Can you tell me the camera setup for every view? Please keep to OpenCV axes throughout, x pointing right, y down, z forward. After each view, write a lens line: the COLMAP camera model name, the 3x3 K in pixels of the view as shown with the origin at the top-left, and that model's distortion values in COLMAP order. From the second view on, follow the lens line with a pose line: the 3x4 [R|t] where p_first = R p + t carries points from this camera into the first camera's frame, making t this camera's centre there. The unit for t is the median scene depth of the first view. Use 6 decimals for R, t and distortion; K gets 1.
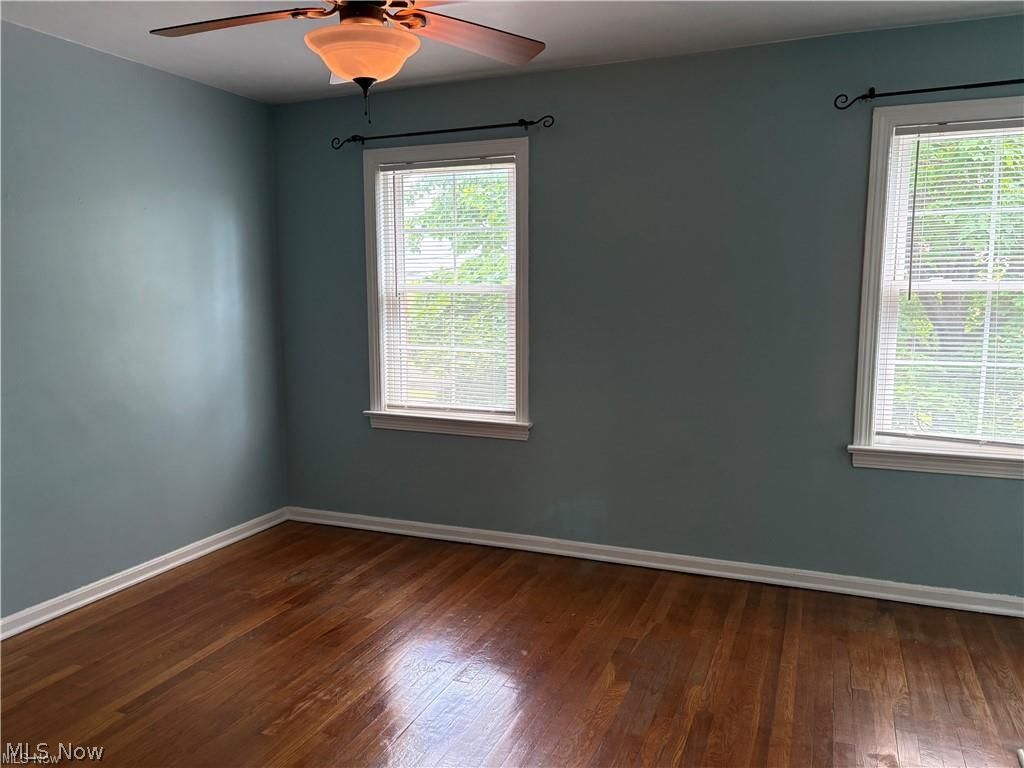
lens RADIAL K [[772.2, 0, 505.9], [0, 772.2, 387.2], [0, 0, 1]] dist [0.042585, -0.059260]
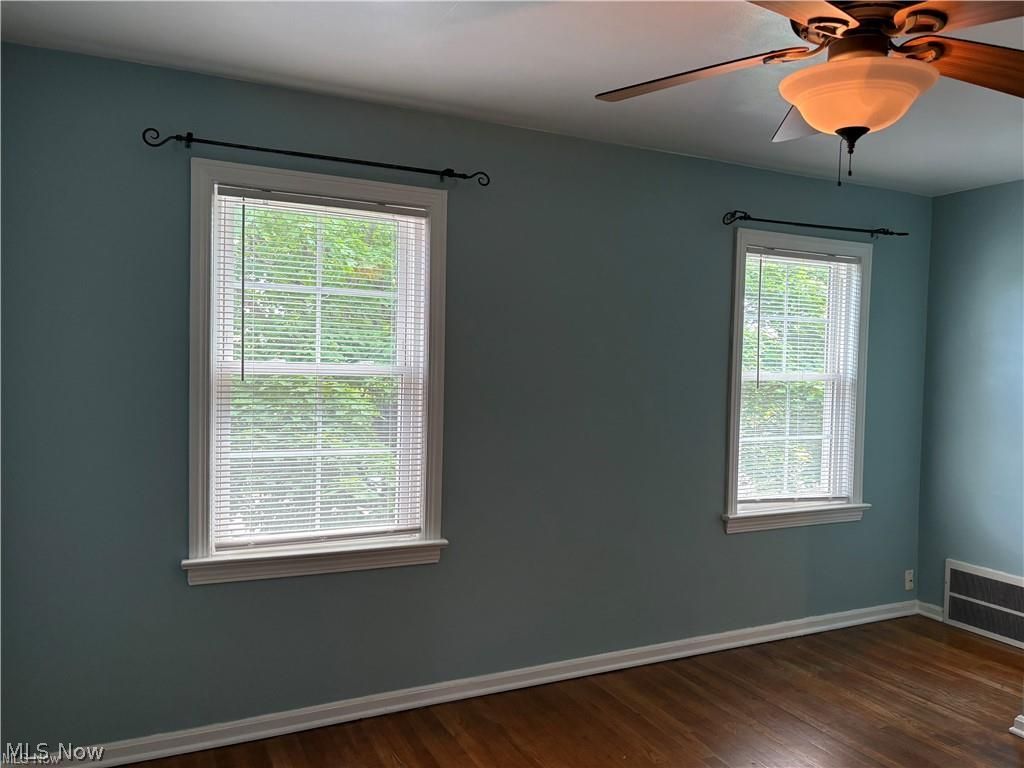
lens RADIAL K [[772.2, 0, 505.9], [0, 772.2, 387.2], [0, 0, 1]] dist [0.042585, -0.059260]
pose [[0.656292, -0.012115, 0.754409, -0.557720], [0.065343, 0.997027, -0.040833, -0.077937], [-0.751672, 0.076094, 0.655133, 0.434696]]
